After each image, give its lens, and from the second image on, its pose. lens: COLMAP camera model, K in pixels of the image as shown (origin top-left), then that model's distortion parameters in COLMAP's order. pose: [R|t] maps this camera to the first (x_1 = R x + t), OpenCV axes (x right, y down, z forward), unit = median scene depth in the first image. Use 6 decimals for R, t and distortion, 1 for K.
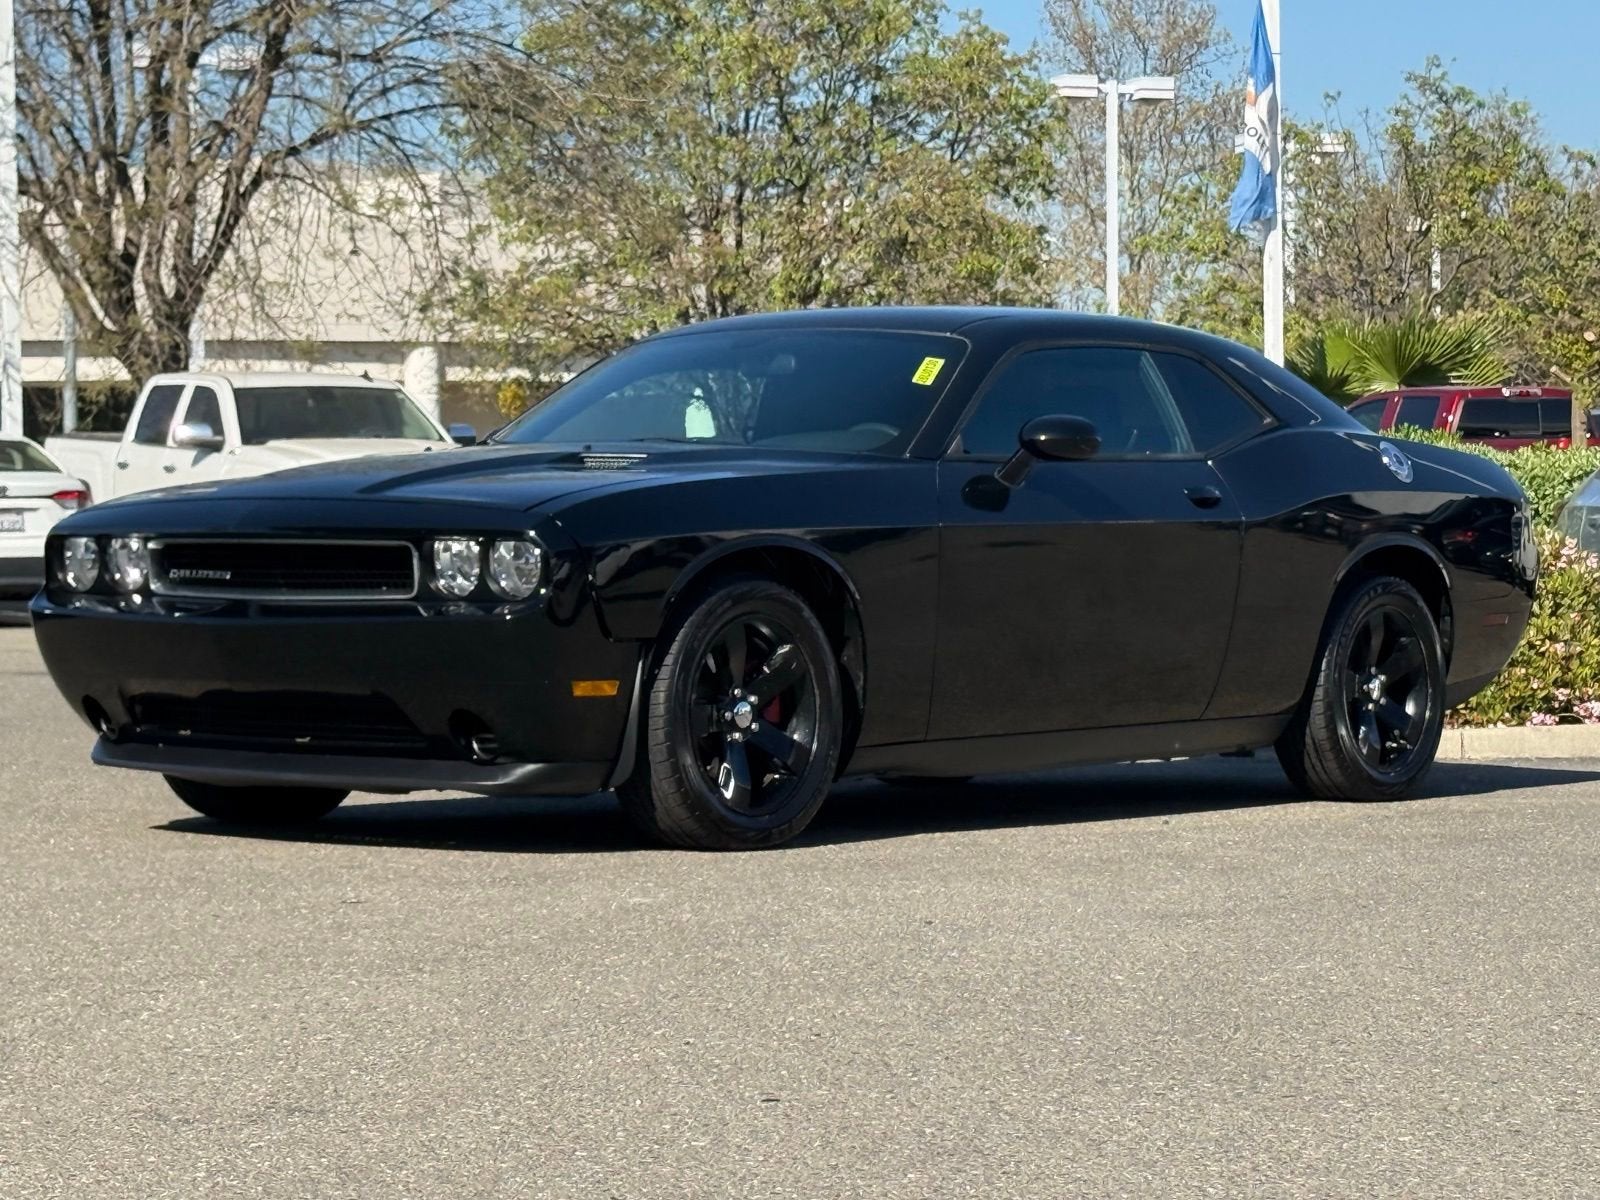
lens RADIAL K [[4337.0, 0, 800.0], [0, 4337.0, 600.0], [0, 0, 1]] dist [0.097798, 0.508092]
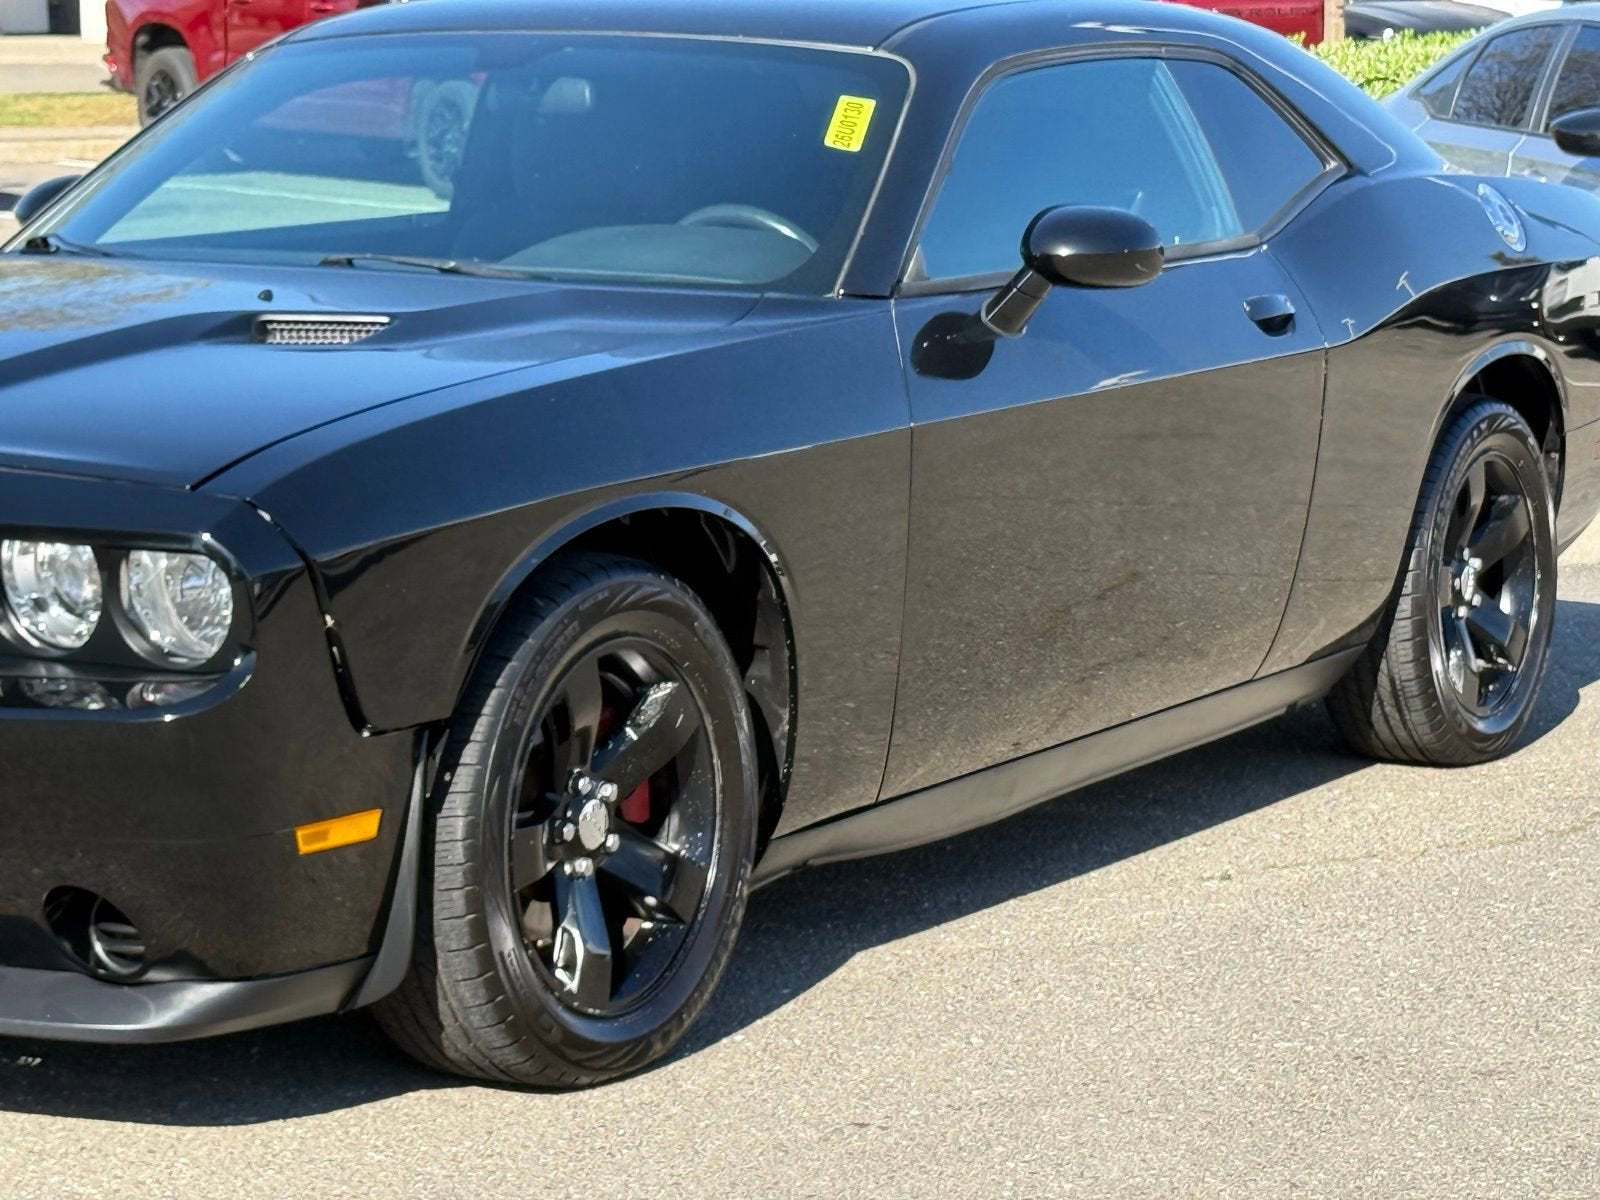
lens RADIAL K [[4337.0, 0, 800.0], [0, 4337.0, 600.0], [0, 0, 1]] dist [0.097798, 0.508092]
pose [[0.990209, -0.018737, 0.138330, -0.052048], [0.001706, 0.992501, 0.122228, -0.056014], [-0.139583, -0.120795, 0.982815, 0.408952]]
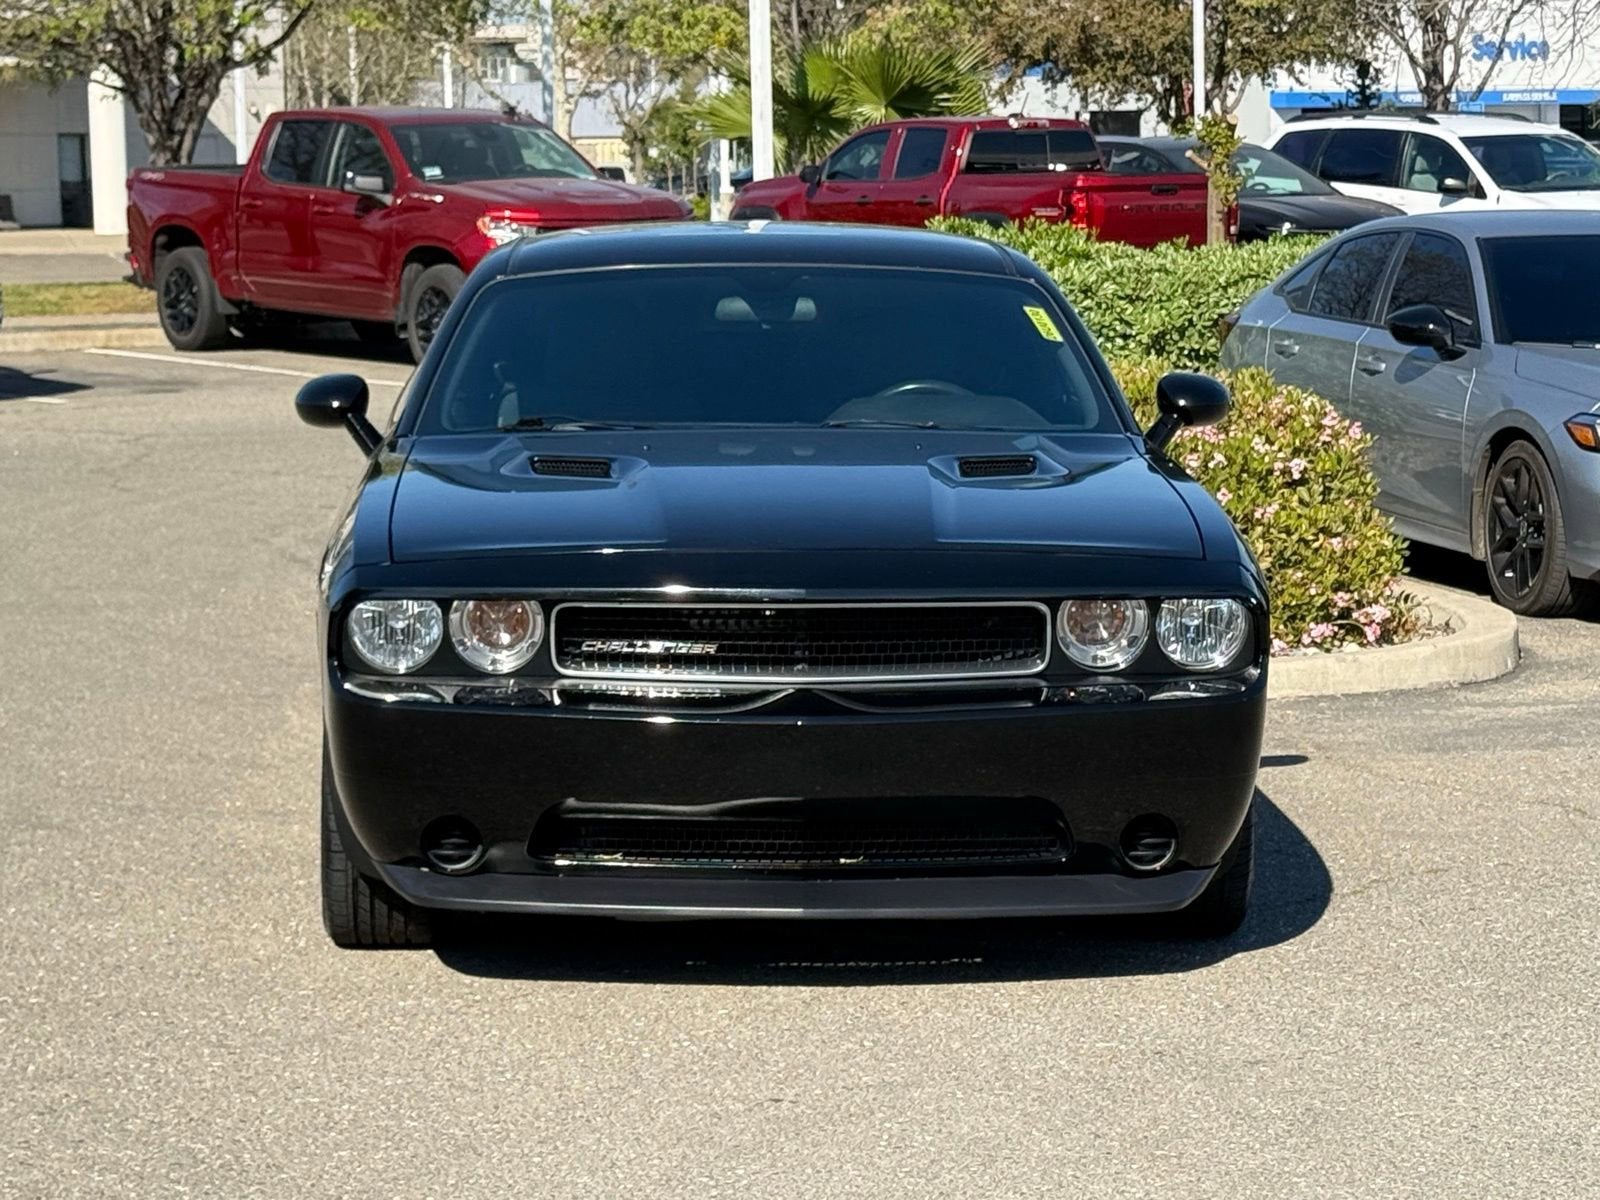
lens RADIAL K [[4101.8, 0, 800.0], [0, 4101.8, 600.0], [0, 0, 1]] dist [0.120672, 0.018601]
pose [[0.988885, -0.021527, 0.147114, -0.062476], [0.008884, 0.996250, 0.086064, -0.063636], [-0.148415, -0.083800, 0.985368, 0.297671]]
